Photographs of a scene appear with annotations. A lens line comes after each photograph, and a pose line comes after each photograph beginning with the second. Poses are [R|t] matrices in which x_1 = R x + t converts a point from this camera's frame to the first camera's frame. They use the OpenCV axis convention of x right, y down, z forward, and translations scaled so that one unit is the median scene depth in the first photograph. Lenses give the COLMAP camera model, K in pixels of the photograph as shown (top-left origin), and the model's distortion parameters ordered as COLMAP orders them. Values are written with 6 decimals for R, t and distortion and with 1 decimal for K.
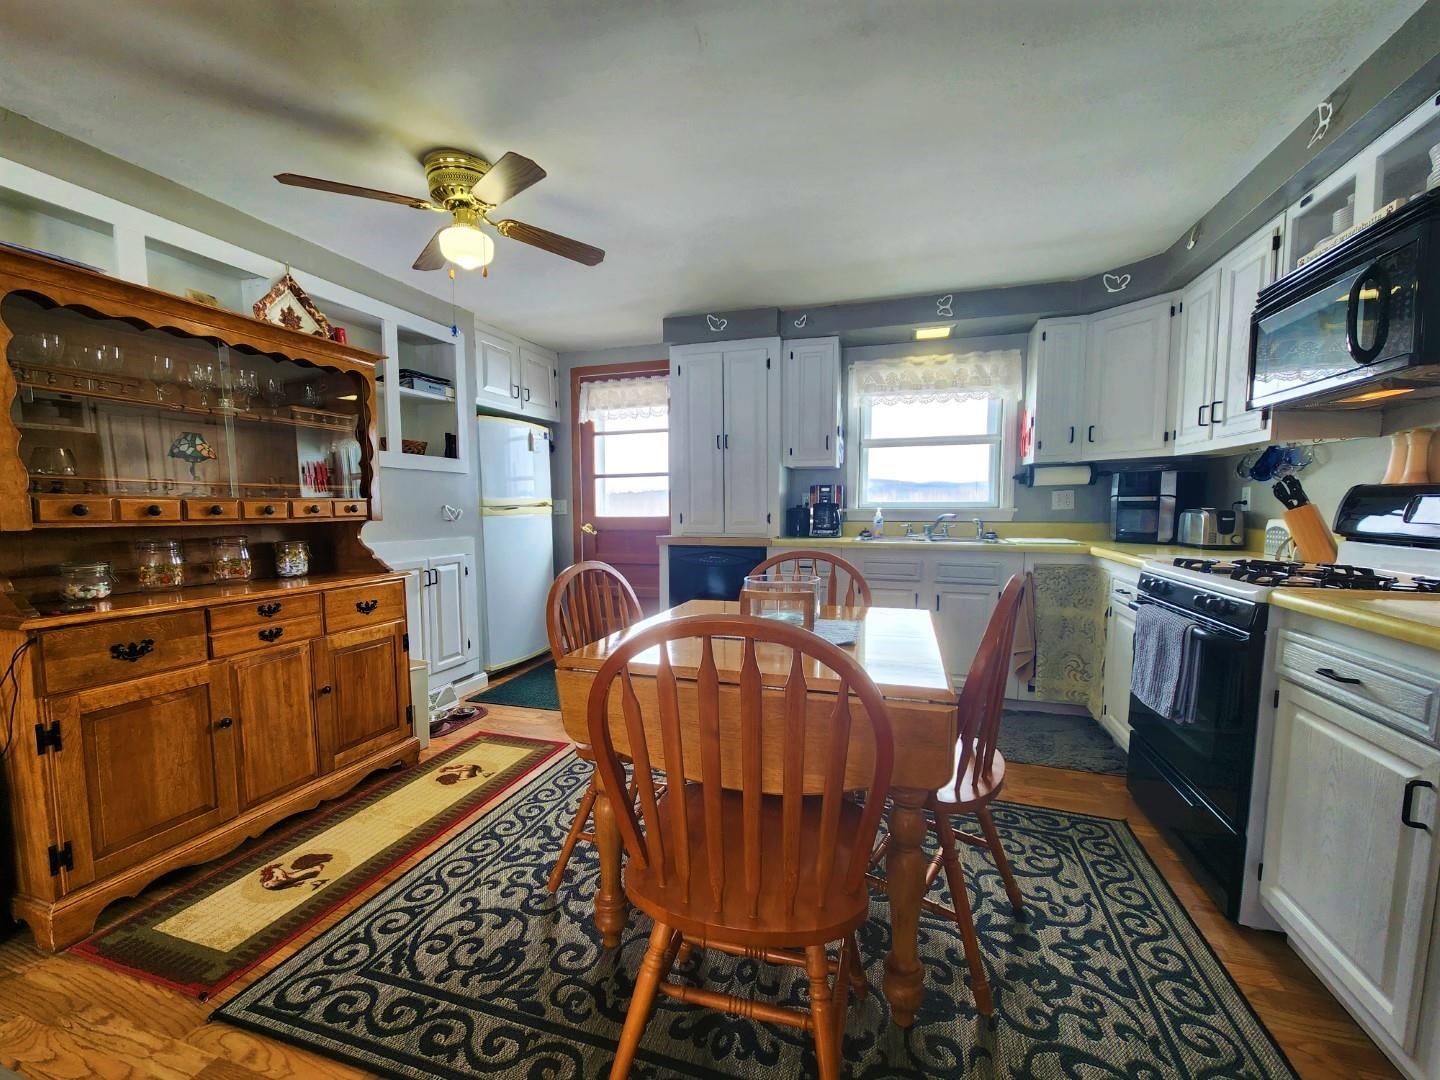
lens RADIAL K [[589.4, 0, 709.3], [0, 589.4, 551.6], [0, 0, 1]] dist [0.001437, -0.001405]
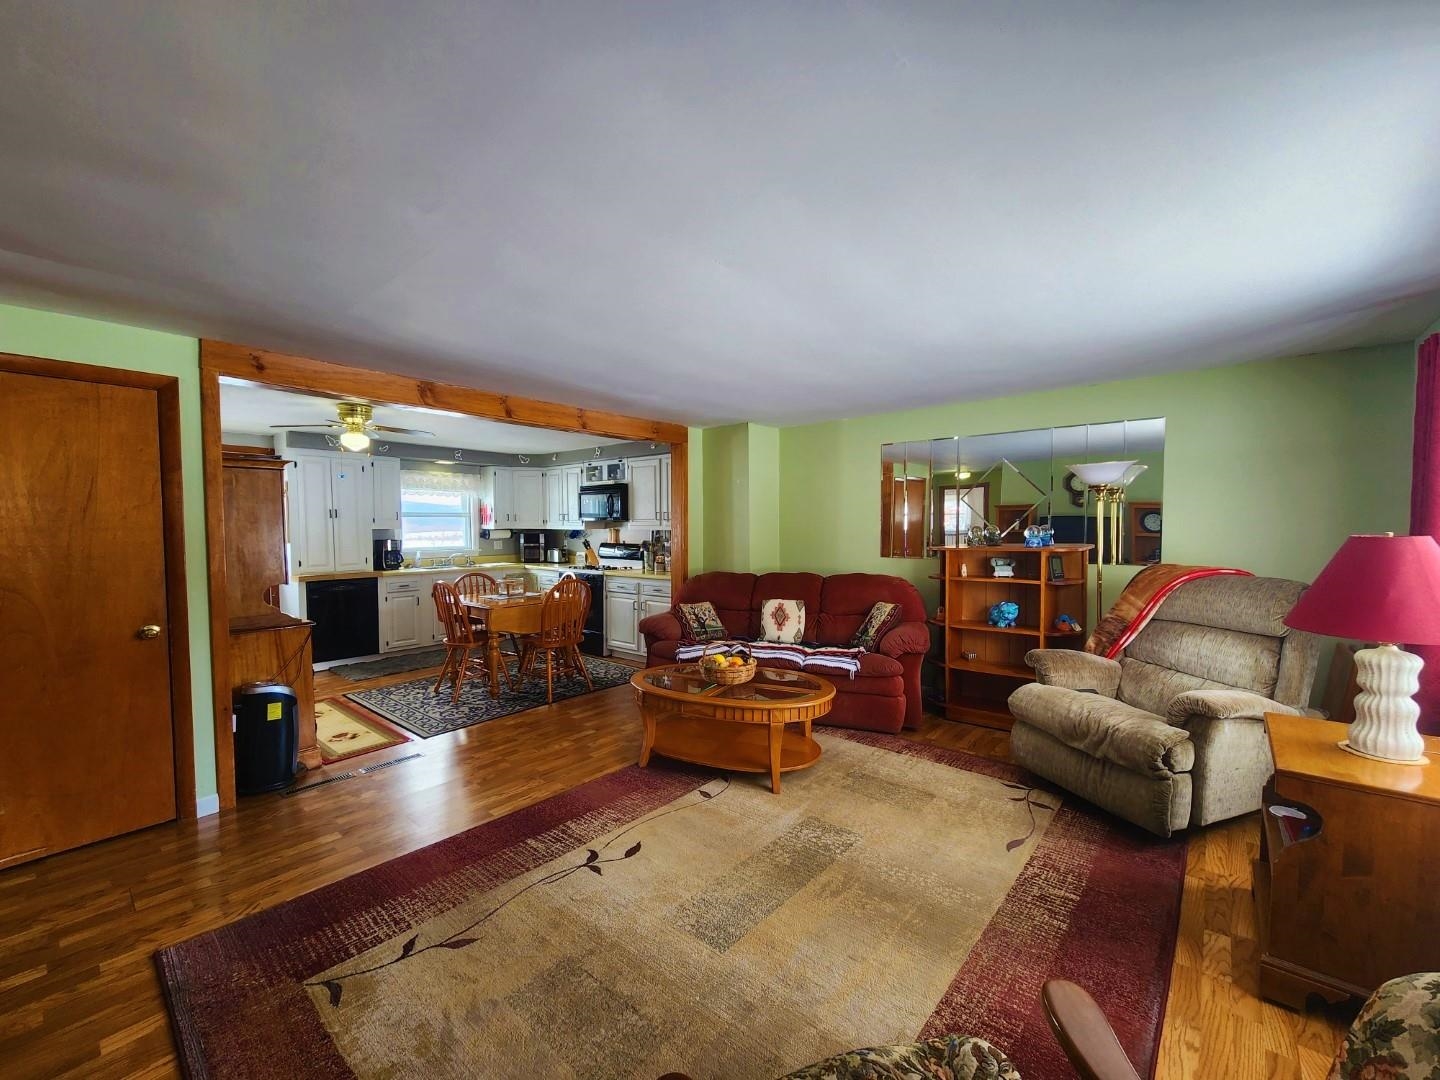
lens RADIAL K [[589.4, 0, 718.1], [0, 589.4, 553.0], [0, 0, 1]] dist [0.001437, -0.001405]
pose [[0.381122, -0.041884, 0.923575, -1.317346], [0.075902, 0.997018, 0.013893, -0.031367], [-0.921404, 0.064806, 0.383165, -0.688914]]
